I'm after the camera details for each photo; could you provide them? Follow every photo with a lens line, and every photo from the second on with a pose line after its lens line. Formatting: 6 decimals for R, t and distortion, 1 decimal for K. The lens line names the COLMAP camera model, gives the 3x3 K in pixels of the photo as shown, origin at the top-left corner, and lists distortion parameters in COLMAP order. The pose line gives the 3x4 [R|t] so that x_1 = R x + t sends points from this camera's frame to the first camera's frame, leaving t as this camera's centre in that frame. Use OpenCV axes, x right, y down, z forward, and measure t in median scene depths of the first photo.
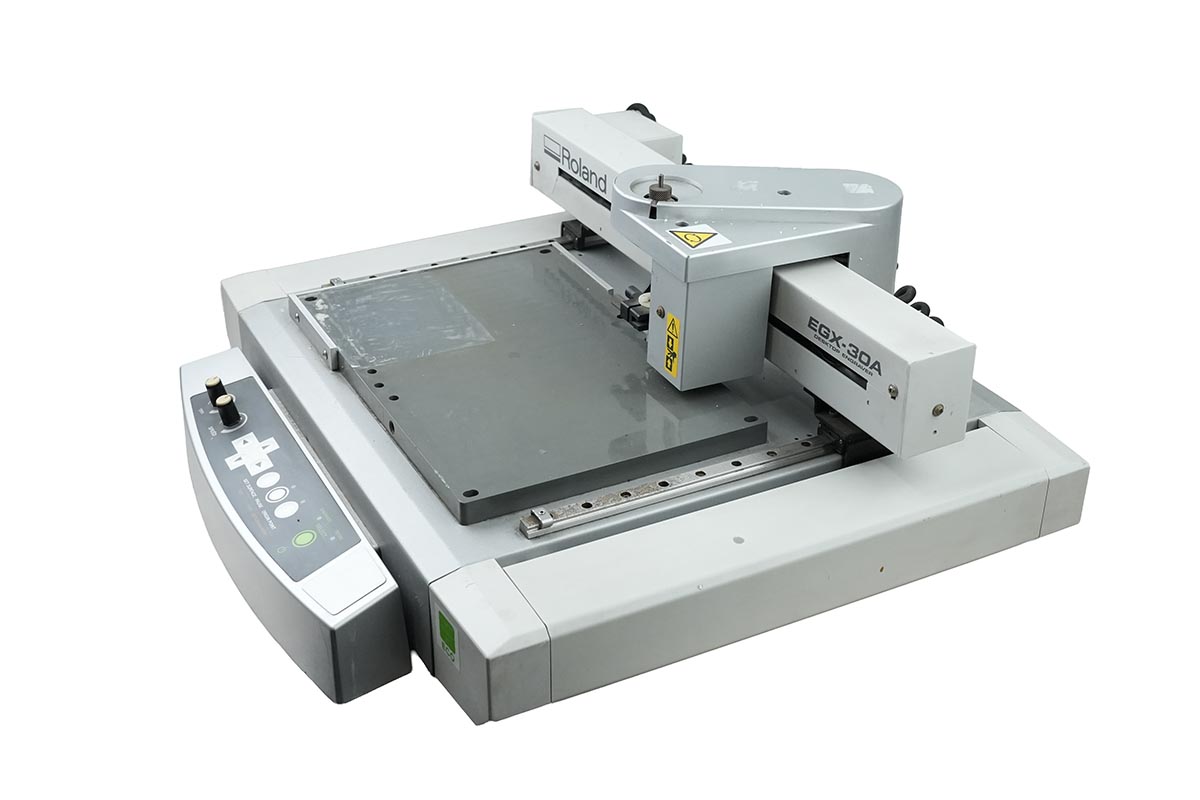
lens RADIAL K [[1480.6, 0, 600.0], [0, 1480.6, 400.0], [0, 0, 1]] dist [-0.091880, 0.002468]
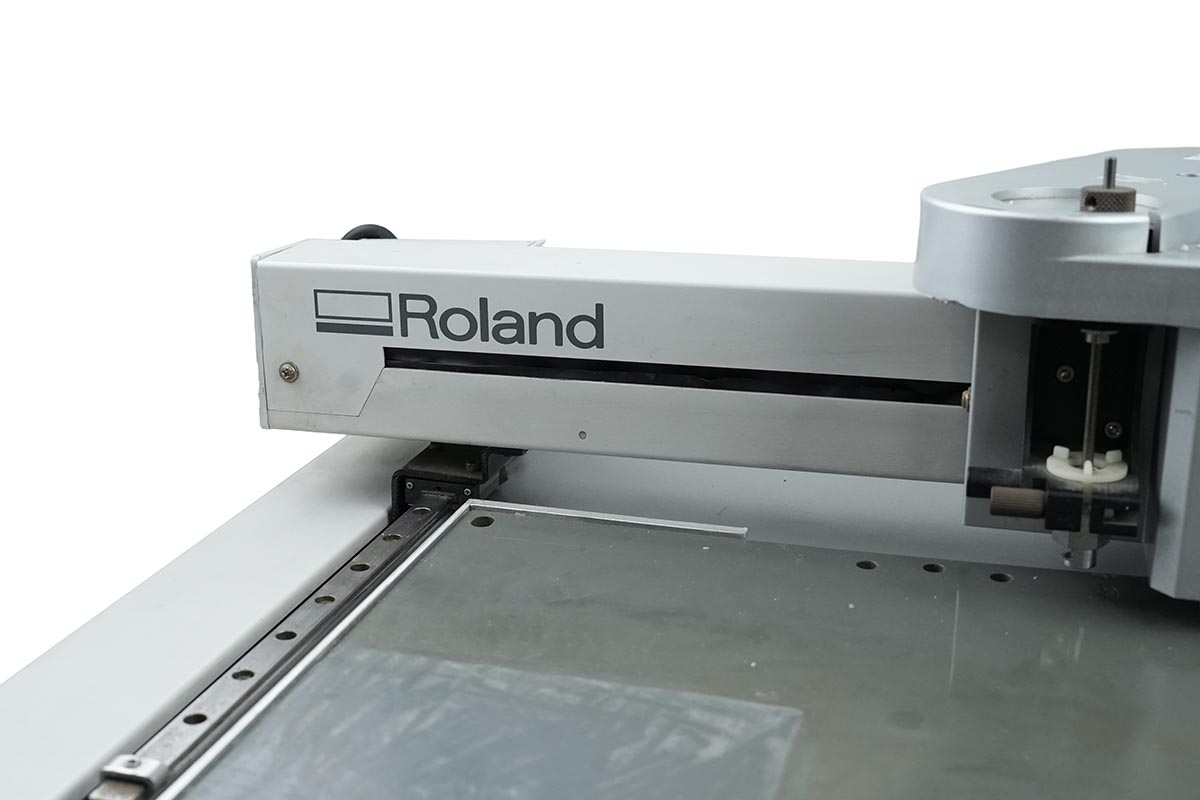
lens RADIAL K [[1480.6, 0, 600.0], [0, 1480.6, 400.0], [0, 0, 1]] dist [-0.091880, 0.002468]
pose [[0.694124, -0.231603, 0.681581, -0.373772], [0.367072, 0.928359, -0.058368, -0.121001], [-0.619234, 0.290704, 0.729411, 0.830944]]
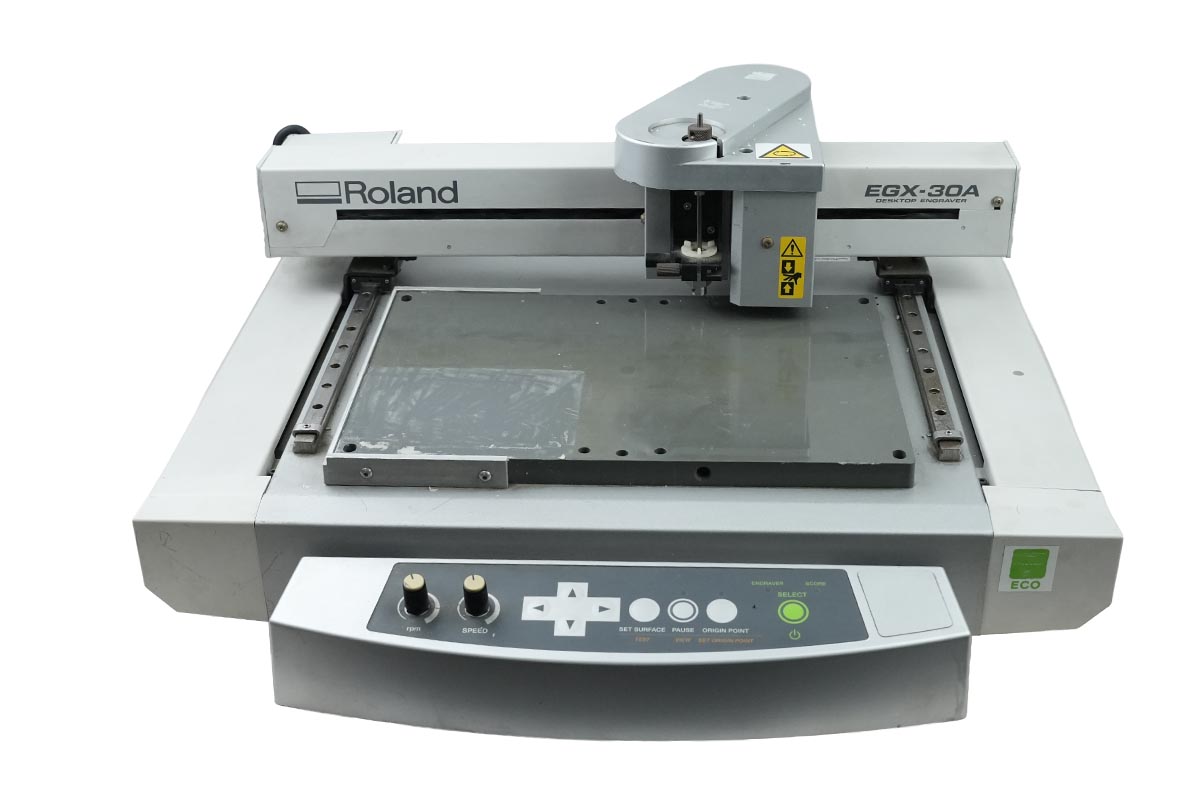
lens RADIAL K [[1516.9, 0, 600.0], [0, 1516.9, 400.0], [0, 0, 1]] dist [-0.081379, -0.002481]
pose [[0.511530, -0.433506, 0.741896, -0.808404], [0.438291, 0.874277, 0.208662, -0.228488], [-0.739079, 0.218430, 0.637221, 0.489295]]
